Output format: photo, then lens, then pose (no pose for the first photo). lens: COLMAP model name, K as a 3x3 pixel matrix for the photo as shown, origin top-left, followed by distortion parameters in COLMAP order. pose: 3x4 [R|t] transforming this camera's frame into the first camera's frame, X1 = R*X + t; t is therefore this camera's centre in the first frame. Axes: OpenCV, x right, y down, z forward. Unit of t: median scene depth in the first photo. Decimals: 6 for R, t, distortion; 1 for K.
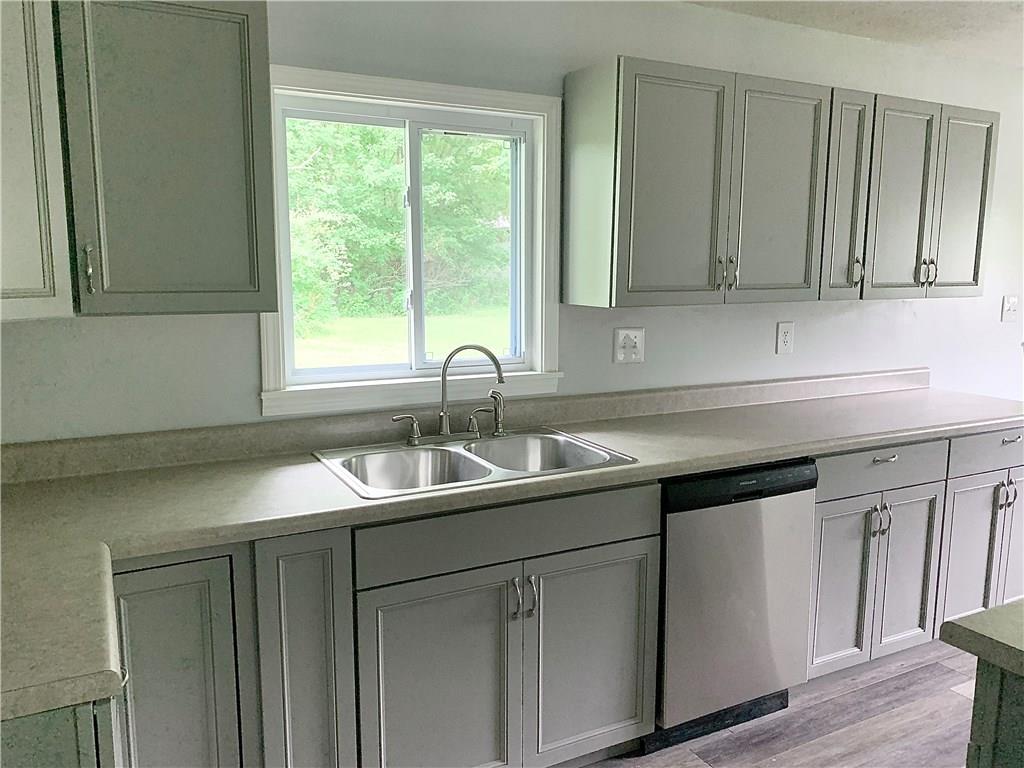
lens RADIAL K [[781.0, 0, 510.1], [0, 781.0, 380.5], [0, 0, 1]] dist [0.033923, -0.042602]
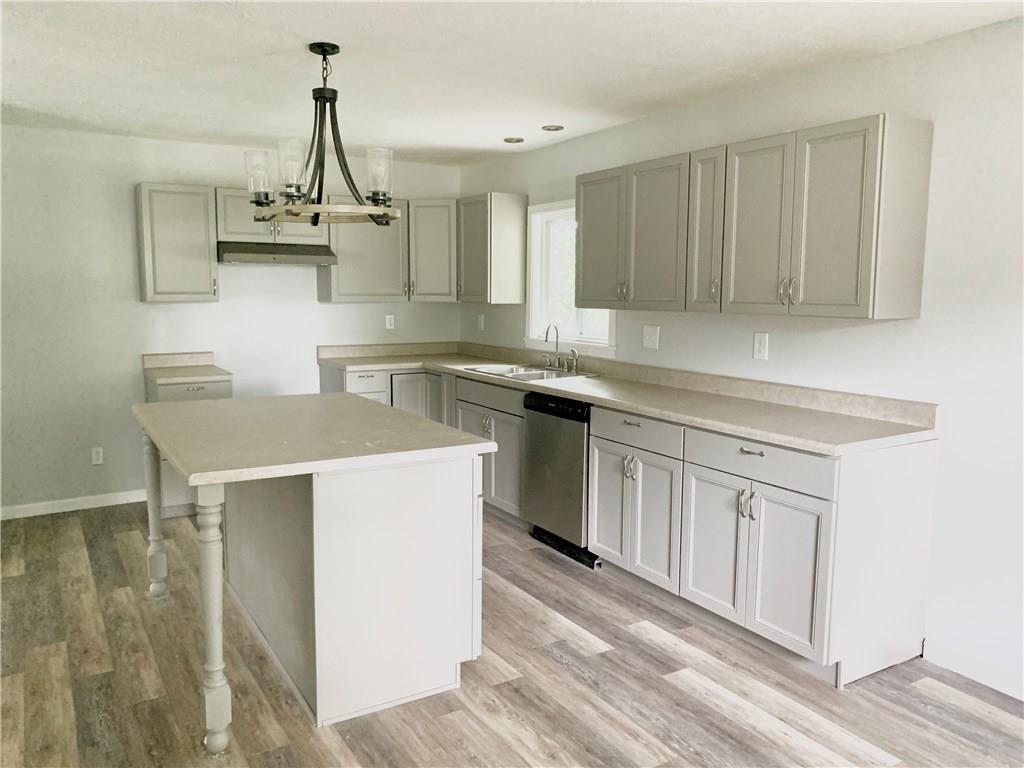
lens RADIAL K [[781.0, 0, 507.2], [0, 781.0, 381.9], [0, 0, 1]] dist [0.033923, -0.042602]
pose [[0.059995, 0.117623, -0.991244, 1.726051], [-0.145461, 0.983463, 0.107896, -0.084026], [0.987543, 0.137714, 0.076112, 0.626228]]
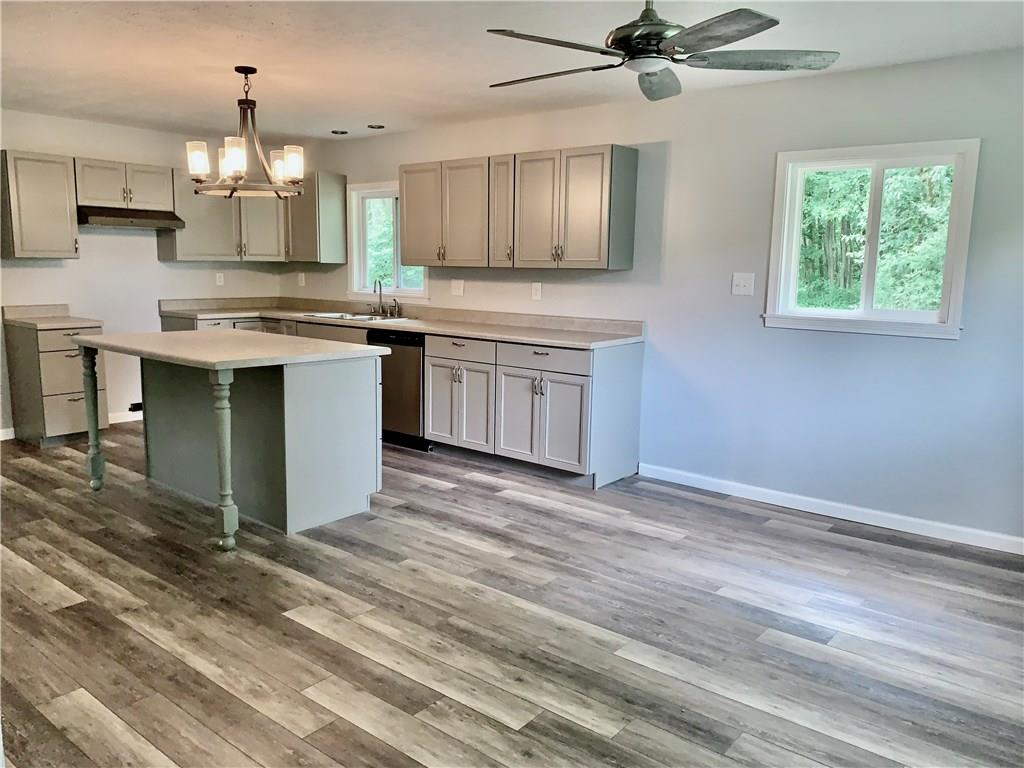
lens RADIAL K [[781.0, 0, 506.3], [0, 781.0, 386.6], [0, 0, 1]] dist [0.033923, -0.042602]
pose [[0.387524, 0.146730, -0.910107, 2.238208], [-0.143449, 0.984824, 0.097695, -0.004552], [0.910630, 0.092695, 0.402691, 0.296130]]
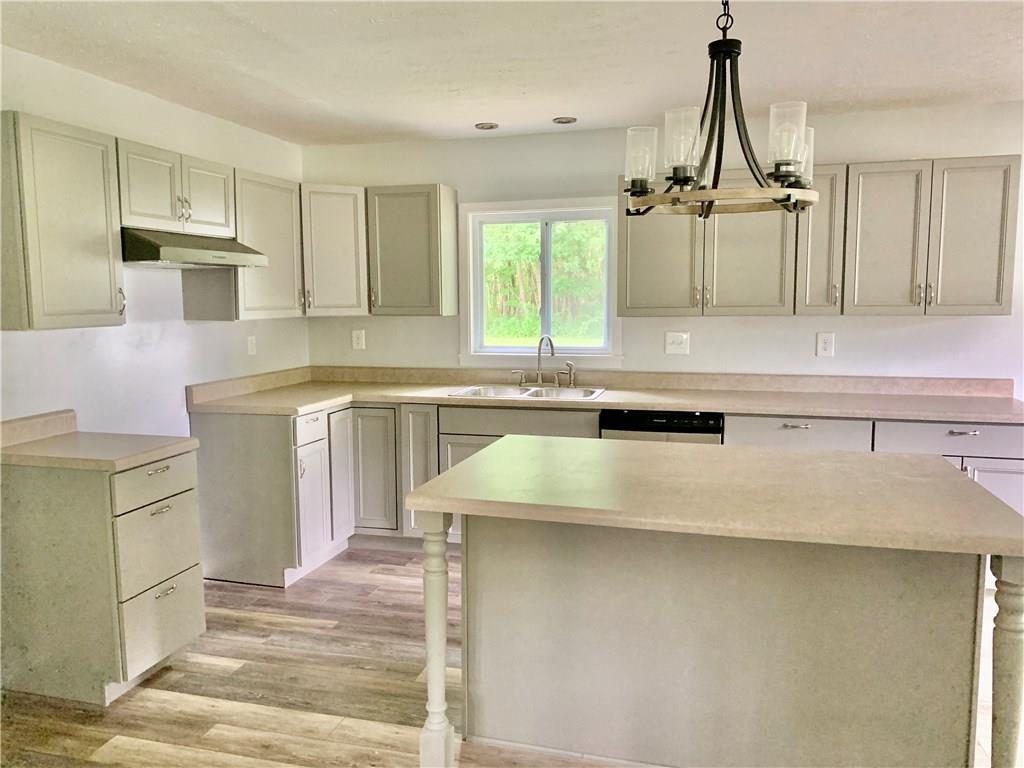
lens RADIAL K [[781.0, 0, 512.3], [0, 781.0, 376.0], [0, 0, 1]] dist [0.033923, -0.042602]
pose [[0.725750, 0.060807, -0.685266, 1.010573], [-0.087223, 0.996181, -0.003979, 0.057614], [0.682407, 0.062659, 0.728282, -0.365230]]
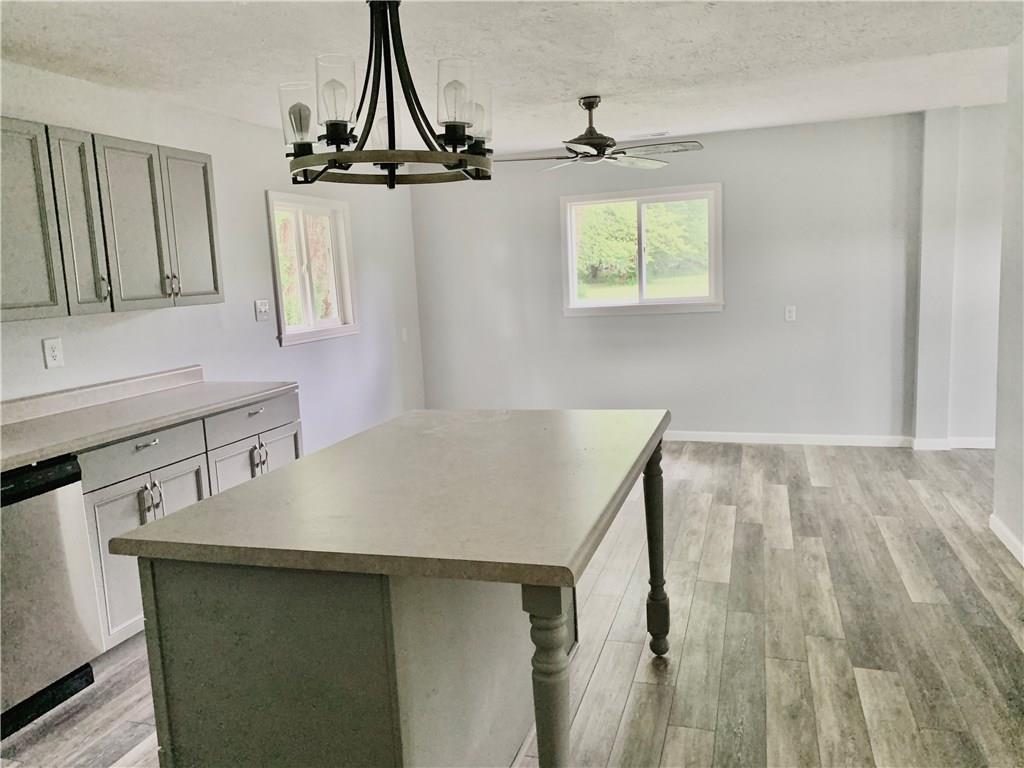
lens RADIAL K [[781.0, 0, 497.3], [0, 781.0, 380.6], [0, 0, 1]] dist [0.033923, -0.042602]
pose [[0.719558, -0.133951, 0.681391, 0.061355], [0.146707, 0.988396, 0.039379, 0.034119], [-0.678759, 0.071629, 0.730860, -0.215216]]
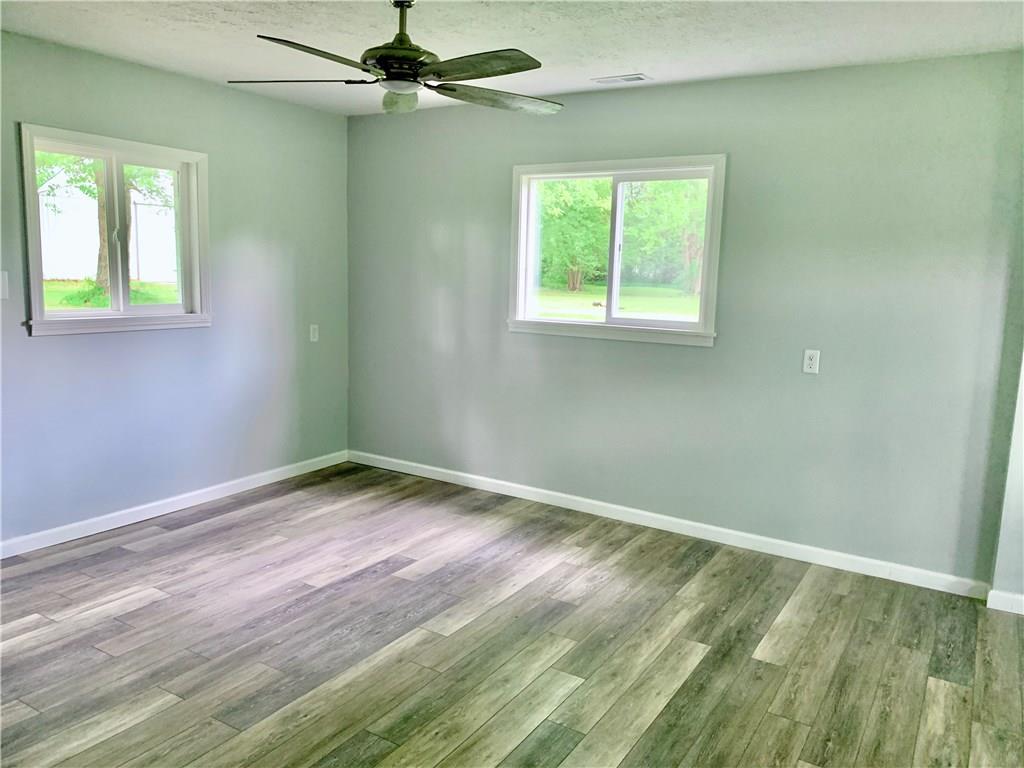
lens RADIAL K [[781.0, 0, 514.5], [0, 781.0, 378.5], [0, 0, 1]] dist [0.033923, -0.042602]
pose [[0.860319, -0.049129, 0.507384, 0.967476], [0.042720, 0.998792, 0.024276, 0.028996], [-0.507963, 0.000790, 0.861378, -0.133703]]
